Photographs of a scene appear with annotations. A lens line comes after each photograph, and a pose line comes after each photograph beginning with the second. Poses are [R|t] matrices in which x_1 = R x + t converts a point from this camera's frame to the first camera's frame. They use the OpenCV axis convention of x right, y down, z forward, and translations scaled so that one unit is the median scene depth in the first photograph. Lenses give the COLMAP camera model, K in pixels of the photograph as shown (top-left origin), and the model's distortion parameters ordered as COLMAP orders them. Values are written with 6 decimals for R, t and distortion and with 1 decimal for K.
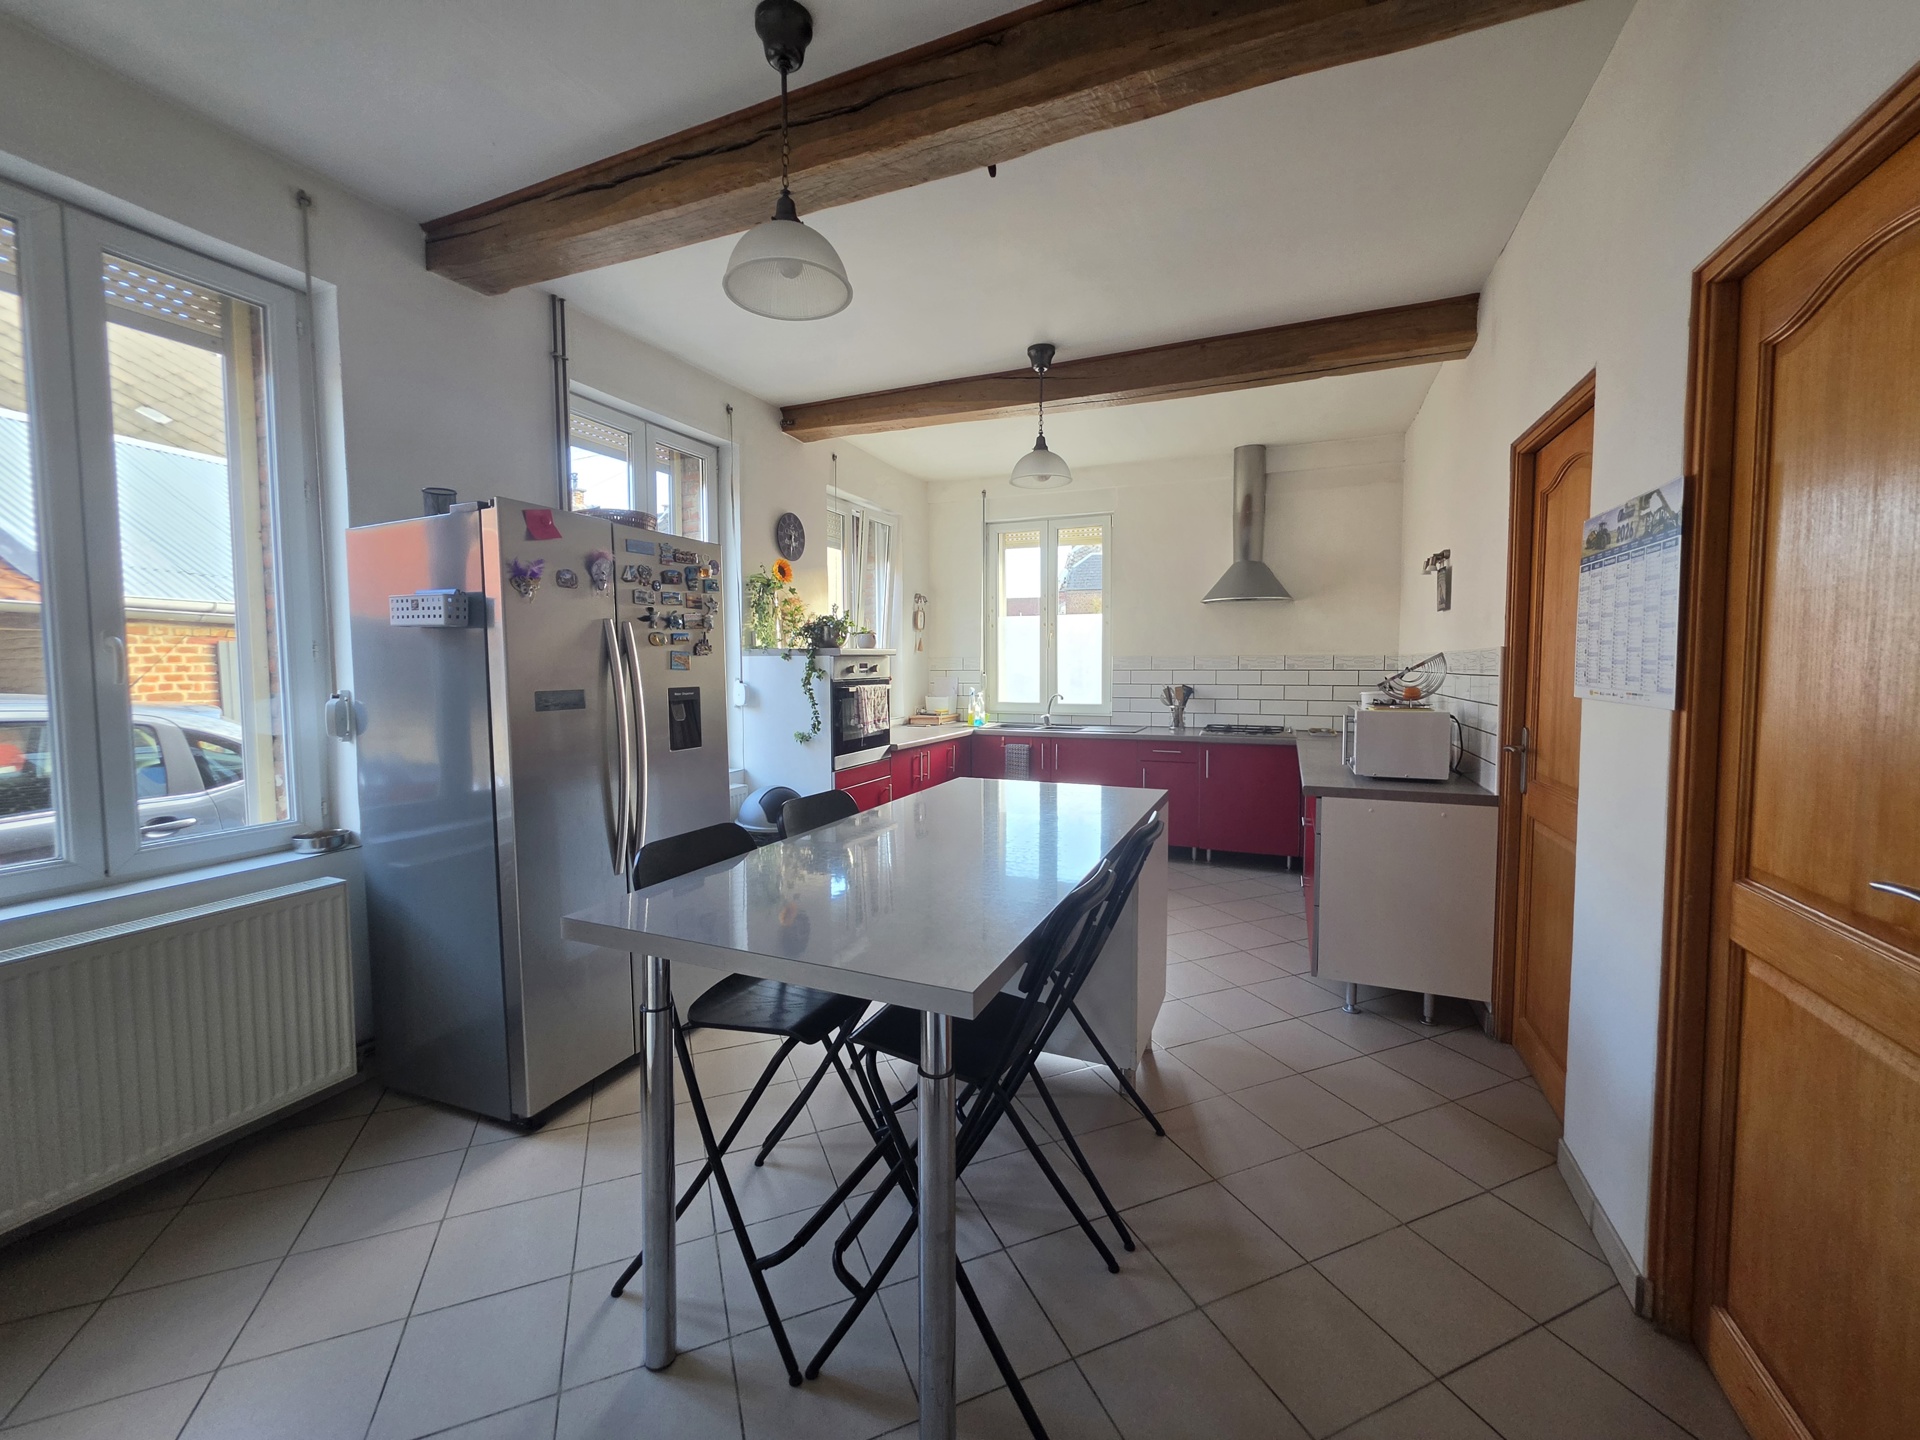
lens RADIAL K [[771.7, 0, 959.3], [0, 771.7, 712.8], [0, 0, 1]] dist [-0.005540, 0.002451]
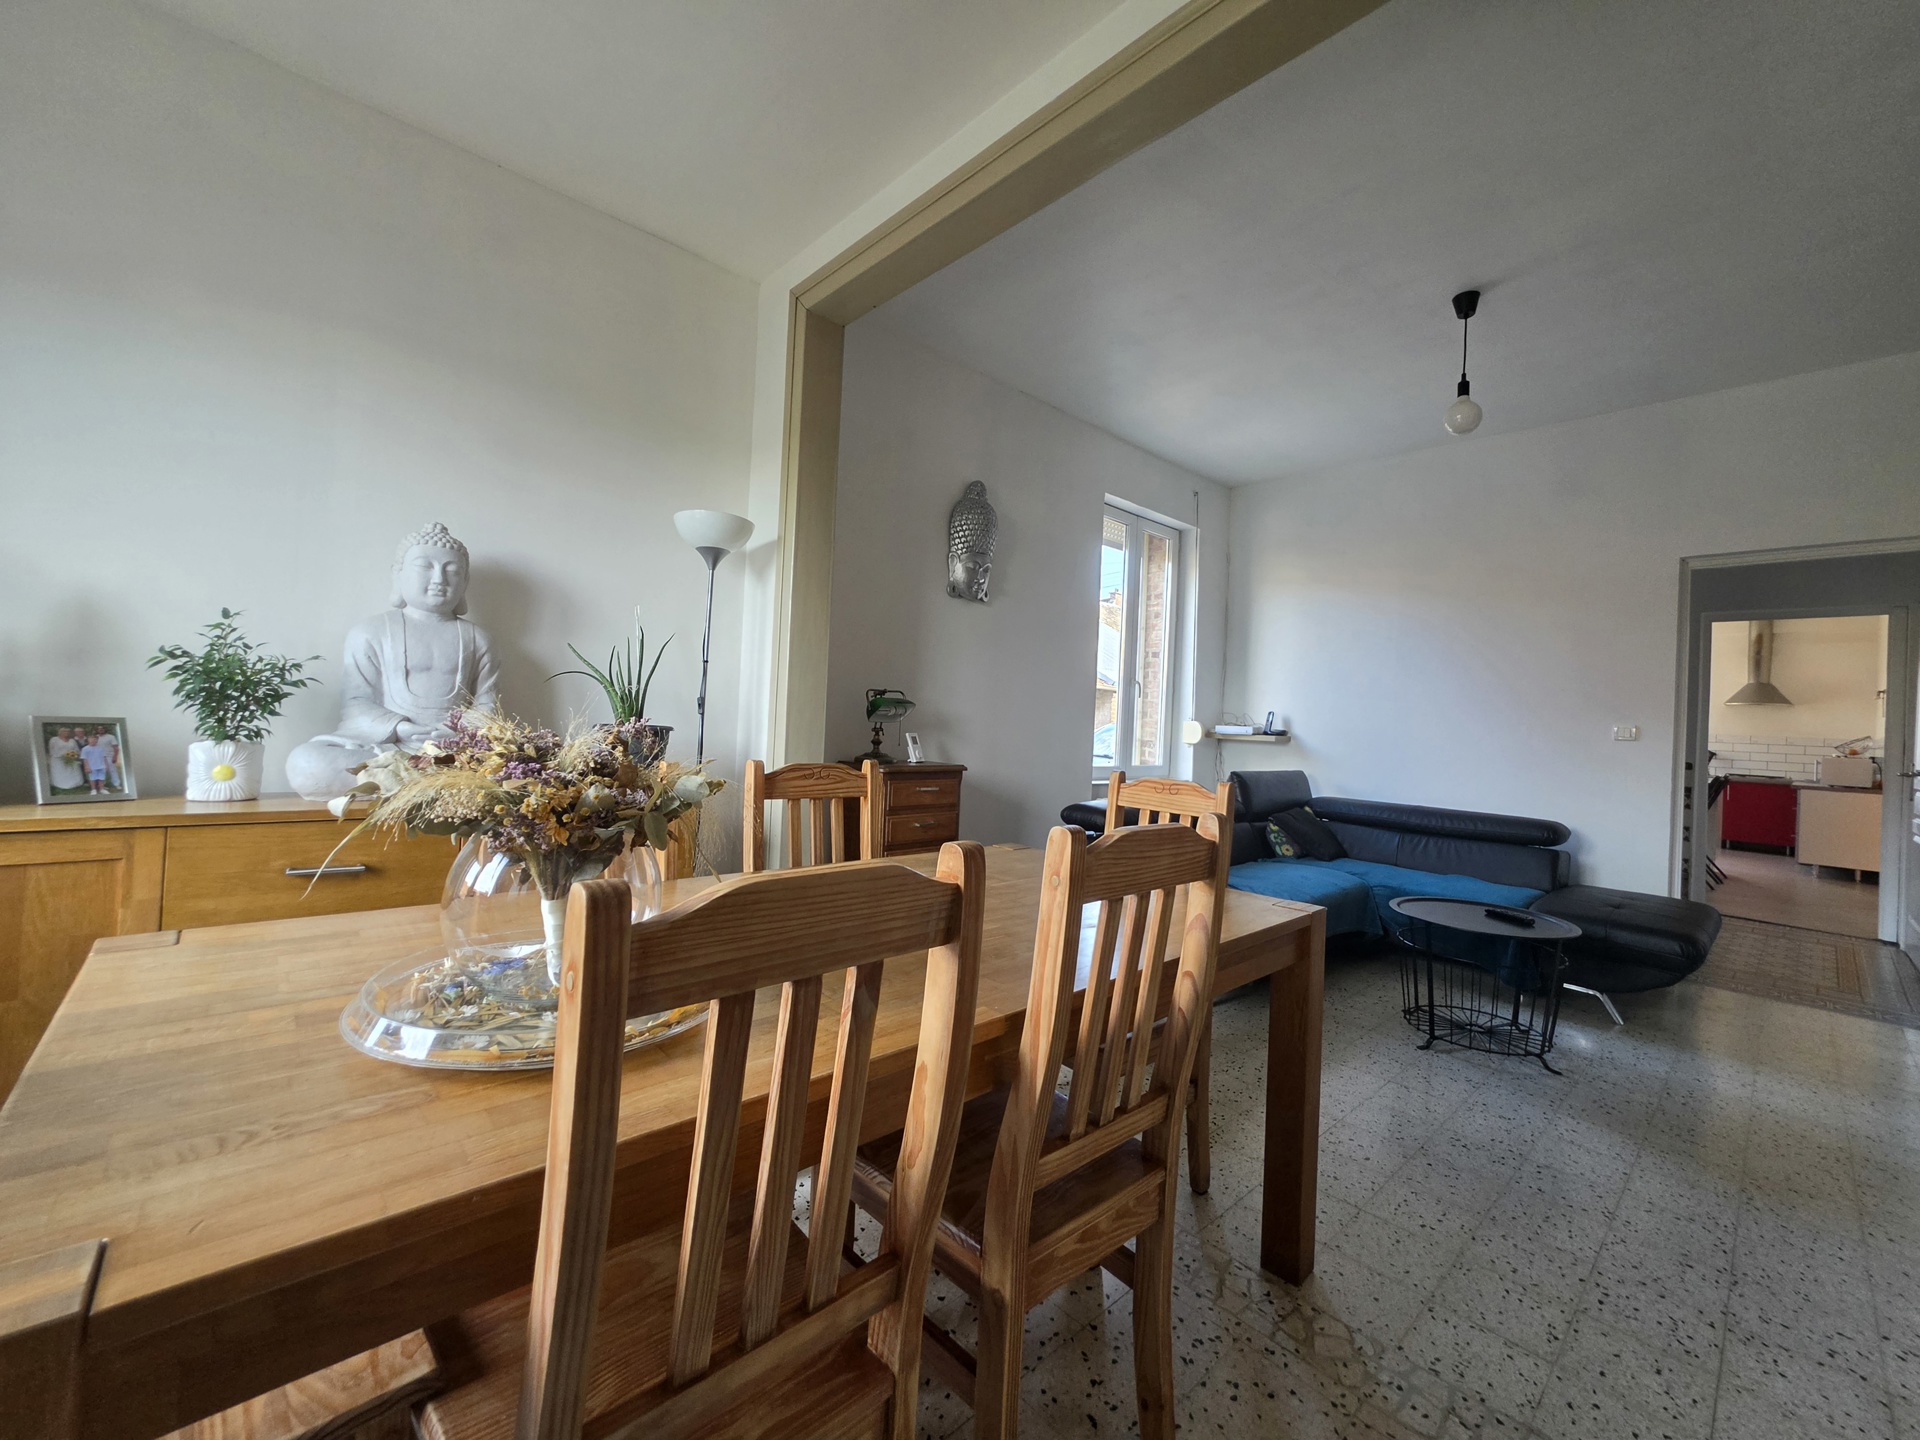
lens RADIAL K [[771.7, 0, 955.1], [0, 771.7, 715.5], [0, 0, 1]] dist [-0.005540, 0.002451]
pose [[0.904652, 0.042870, -0.423989, -0.532761], [-0.076266, 0.995151, -0.062106, 0.126632], [0.419271, 0.088520, 0.903535, -1.337529]]
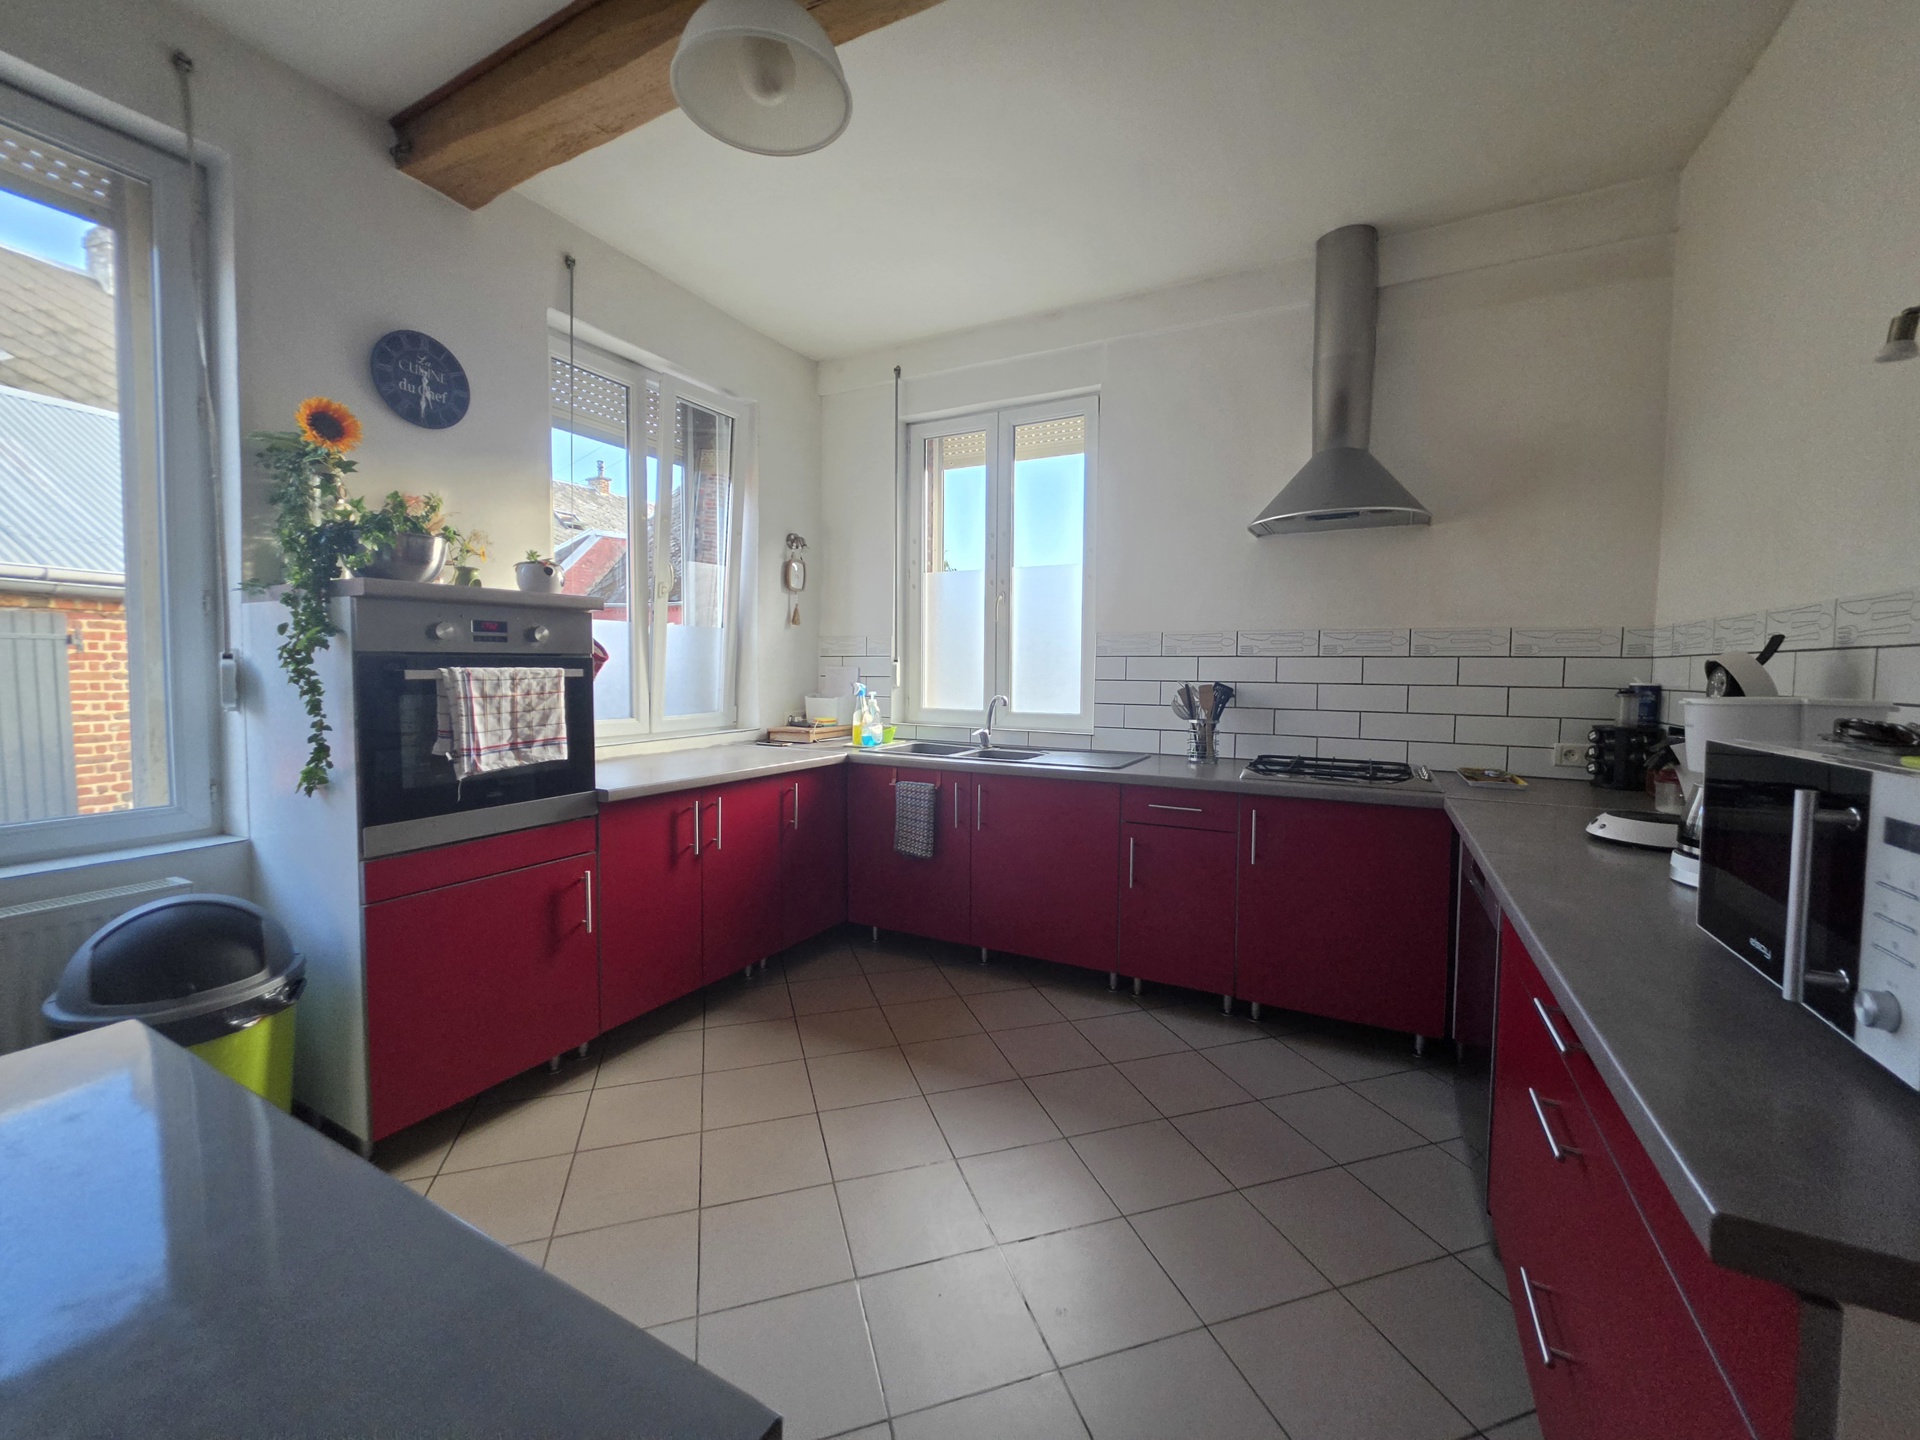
lens RADIAL K [[771.7, 0, 961.0], [0, 771.7, 708.9], [0, 0, 1]] dist [-0.005540, 0.002451]
pose [[0.996570, 0.016461, -0.081098, 0.154657], [-0.017282, 0.999806, -0.009432, -0.008850], [0.080927, 0.010802, 0.996661, 0.436021]]
